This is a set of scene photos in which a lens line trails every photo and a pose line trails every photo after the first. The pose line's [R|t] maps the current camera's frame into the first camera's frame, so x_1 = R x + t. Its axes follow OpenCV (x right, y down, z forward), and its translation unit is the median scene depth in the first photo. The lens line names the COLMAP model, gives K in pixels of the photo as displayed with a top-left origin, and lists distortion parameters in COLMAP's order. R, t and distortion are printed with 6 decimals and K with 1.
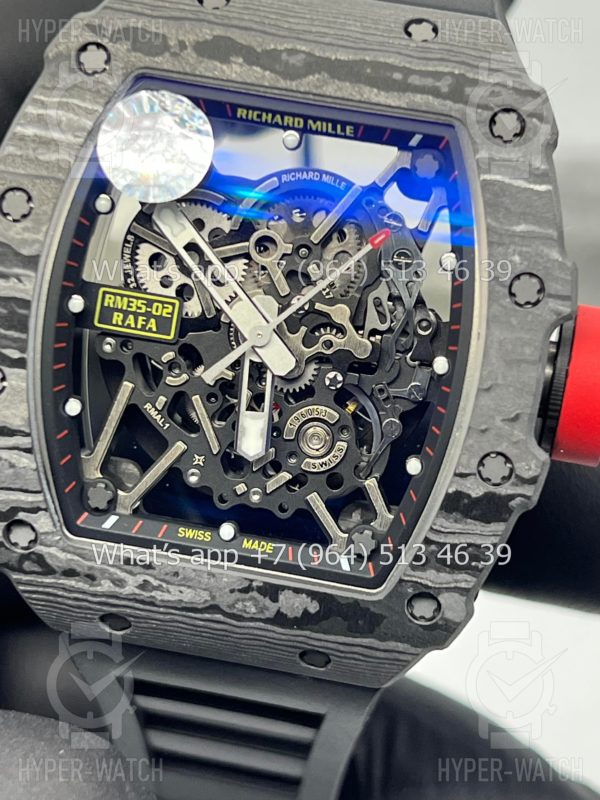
lens RADIAL K [[1912.9, 0, 312.0], [0, 1912.9, 404.5], [0, 0, 1]] dist [0.173907, 0.000000]
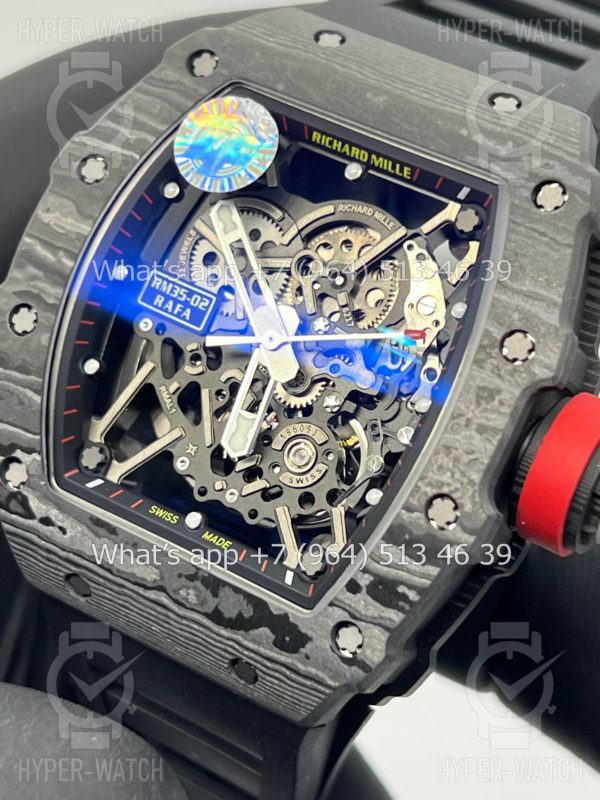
lens RADIAL K [[1912.9, 0, 296.6], [0, 1912.9, 406.0], [0, 0, 1]] dist [0.173907, 0.000000]
pose [[0.932421, 0.242517, -0.267912, 0.268004], [-0.287495, 0.946994, -0.143348, 0.140453], [0.218946, 0.210684, 0.952720, 0.024107]]
